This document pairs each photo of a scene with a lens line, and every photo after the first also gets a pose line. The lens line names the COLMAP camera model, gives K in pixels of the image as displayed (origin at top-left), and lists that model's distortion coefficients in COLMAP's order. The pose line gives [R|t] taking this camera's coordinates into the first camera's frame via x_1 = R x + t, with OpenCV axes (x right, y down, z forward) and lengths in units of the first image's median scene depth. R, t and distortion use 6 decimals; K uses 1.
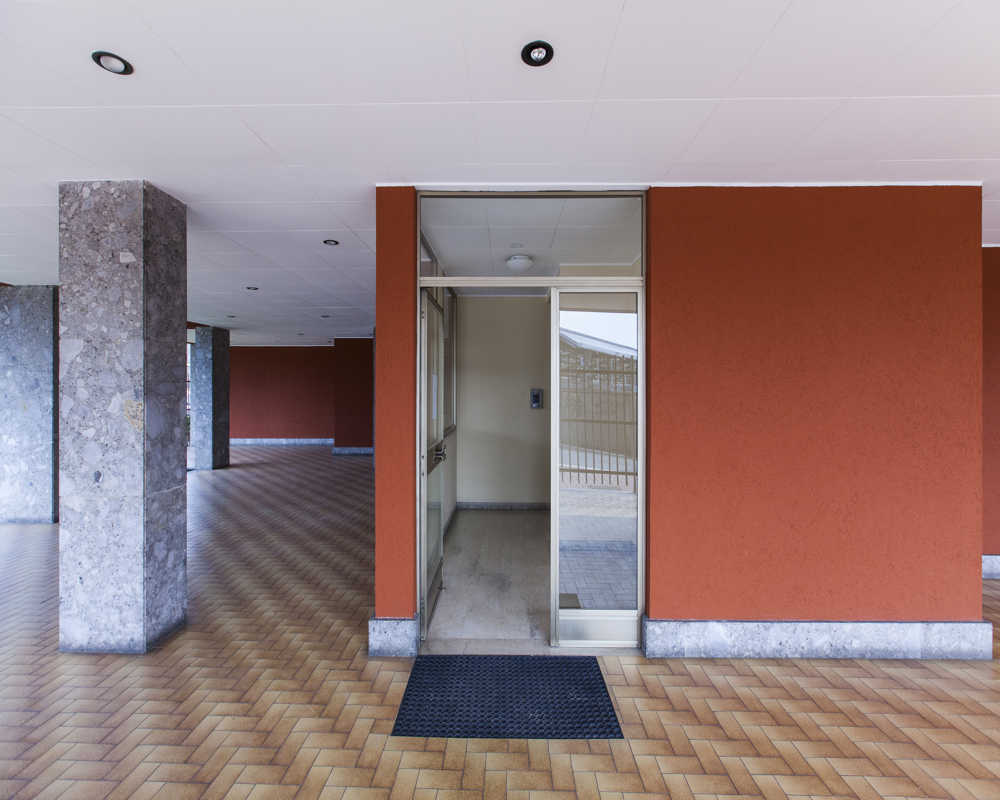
lens RADIAL K [[453.2, 0, 499.9], [0, 453.2, 377.8], [0, 0, 1]] dist [-0.000827, -0.001061]
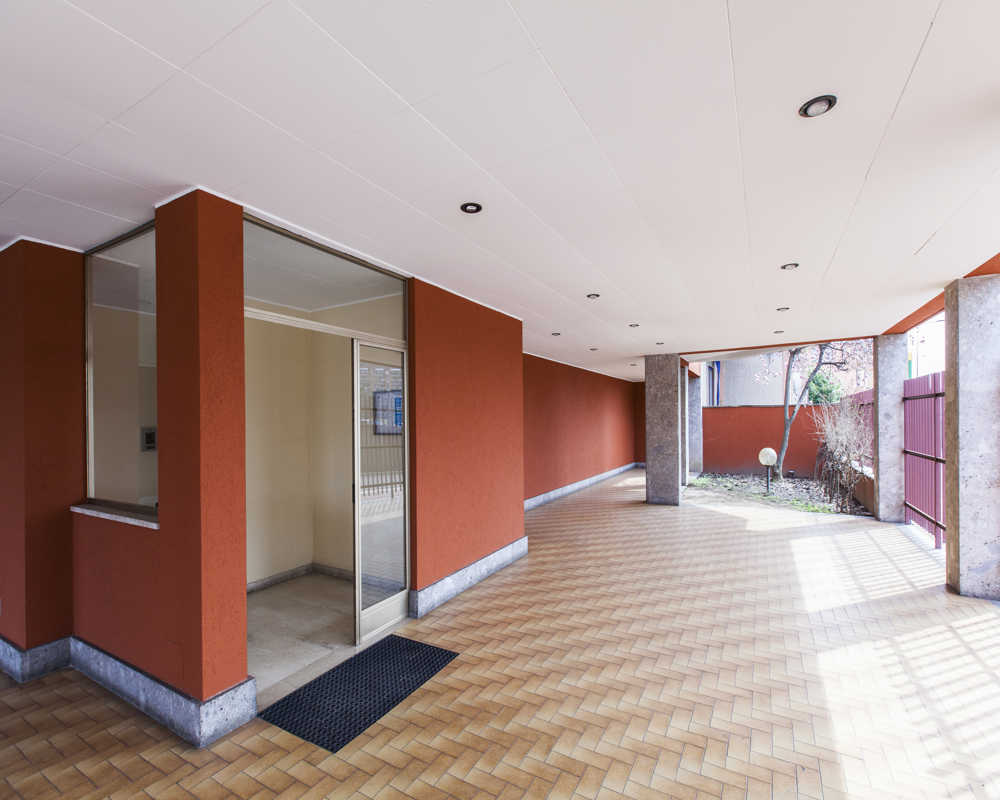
lens RADIAL K [[460.0, 0, 500.8], [0, 460.0, 396.1], [0, 0, 1]] dist [-0.002013, -0.001097]
pose [[0.472868, 0.038175, 0.880306, -0.817943], [-0.001685, 0.999098, -0.042422, 0.002494], [-0.881132, 0.018577, 0.472506, 0.109286]]
